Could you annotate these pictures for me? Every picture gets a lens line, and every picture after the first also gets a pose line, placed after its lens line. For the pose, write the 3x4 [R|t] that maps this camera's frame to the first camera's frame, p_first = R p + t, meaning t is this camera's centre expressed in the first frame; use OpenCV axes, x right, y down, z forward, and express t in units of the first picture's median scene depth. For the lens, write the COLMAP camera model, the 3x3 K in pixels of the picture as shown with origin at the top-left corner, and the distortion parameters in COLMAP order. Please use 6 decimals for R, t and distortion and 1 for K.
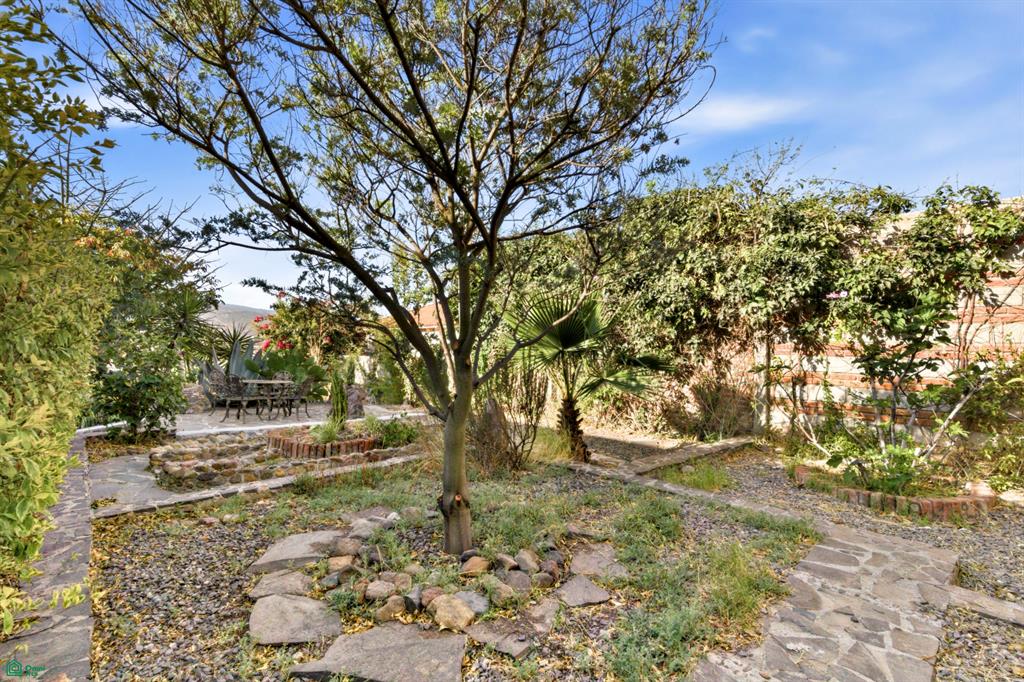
lens RADIAL K [[460.2, 0, 511.8], [0, 460.2, 352.2], [0, 0, 1]] dist [-0.004385, -0.000042]
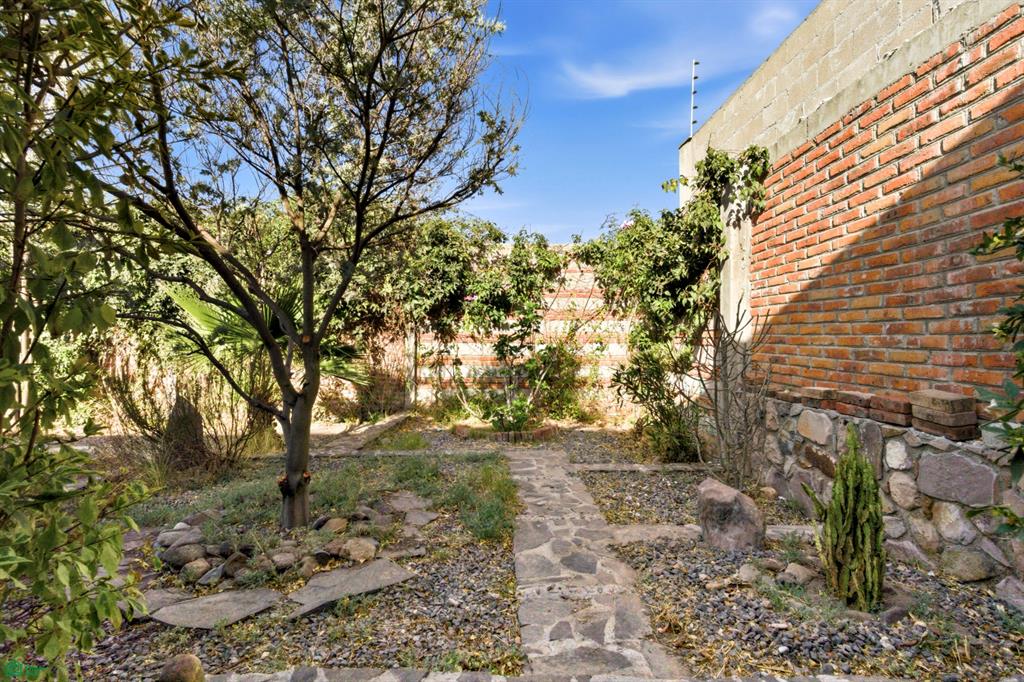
lens RADIAL K [[471.5, 0, 512.0], [0, 471.5, 341.0], [0, 0, 1]] dist [-0.004048, 0.001747]
pose [[0.690722, -0.017304, 0.722913, -0.202328], [0.019392, 0.999797, 0.005403, -0.001319], [-0.722860, 0.010286, 0.690918, -0.051274]]
